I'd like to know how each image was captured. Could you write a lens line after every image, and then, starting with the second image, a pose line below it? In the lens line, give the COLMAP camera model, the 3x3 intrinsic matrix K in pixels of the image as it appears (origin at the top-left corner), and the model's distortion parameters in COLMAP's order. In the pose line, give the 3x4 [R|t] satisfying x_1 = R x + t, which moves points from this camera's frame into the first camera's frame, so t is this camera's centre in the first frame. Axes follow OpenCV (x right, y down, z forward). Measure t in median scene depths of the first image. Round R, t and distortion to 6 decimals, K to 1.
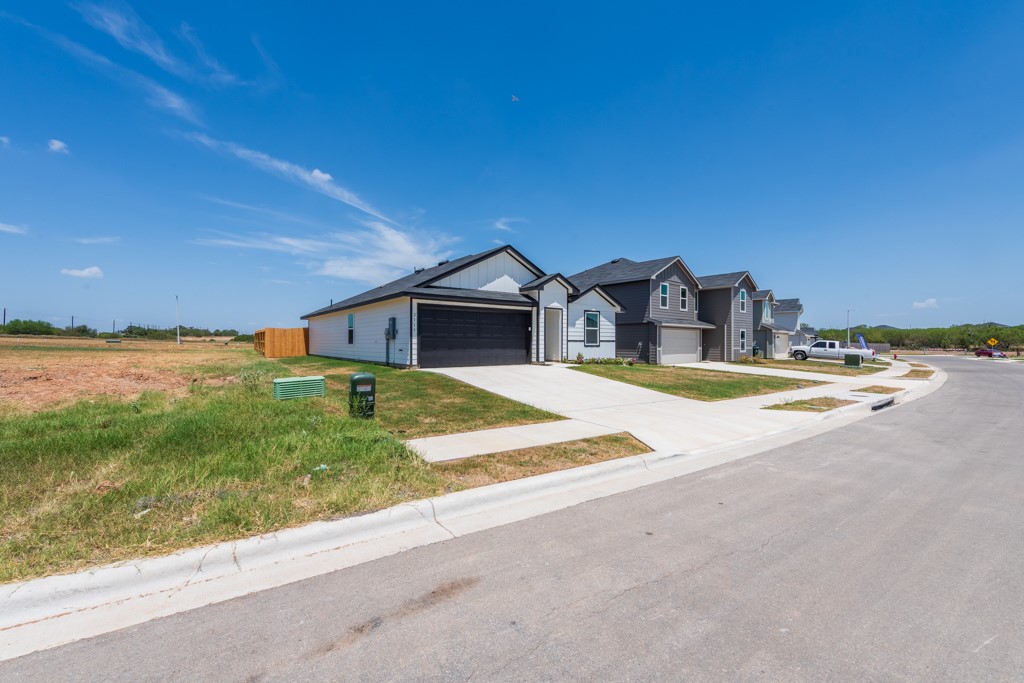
lens RADIAL K [[406.8, 0, 512.7], [0, 406.8, 342.4], [0, 0, 1]] dist [0.022102, -0.000445]
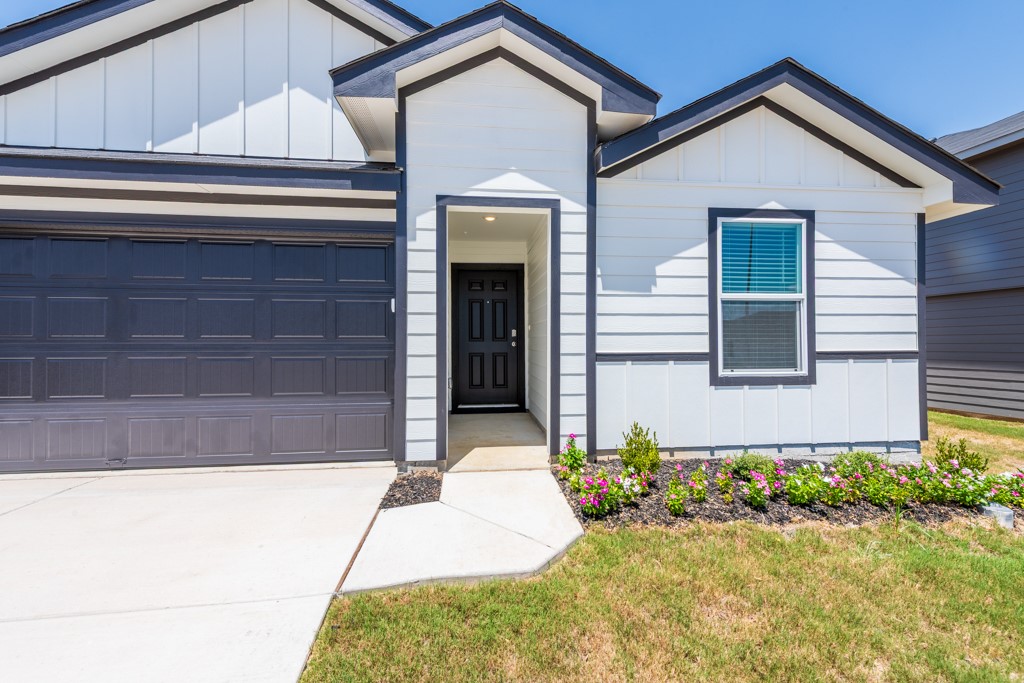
lens RADIAL K [[406.8, 0, 506.7], [0, 406.8, 339.8], [0, 0, 1]] dist [0.022102, -0.000445]
pose [[0.860349, -0.013964, -0.509513, 0.193094], [0.006738, 0.999849, -0.016024, -0.009571], [0.509660, 0.010353, 0.860313, 0.767841]]
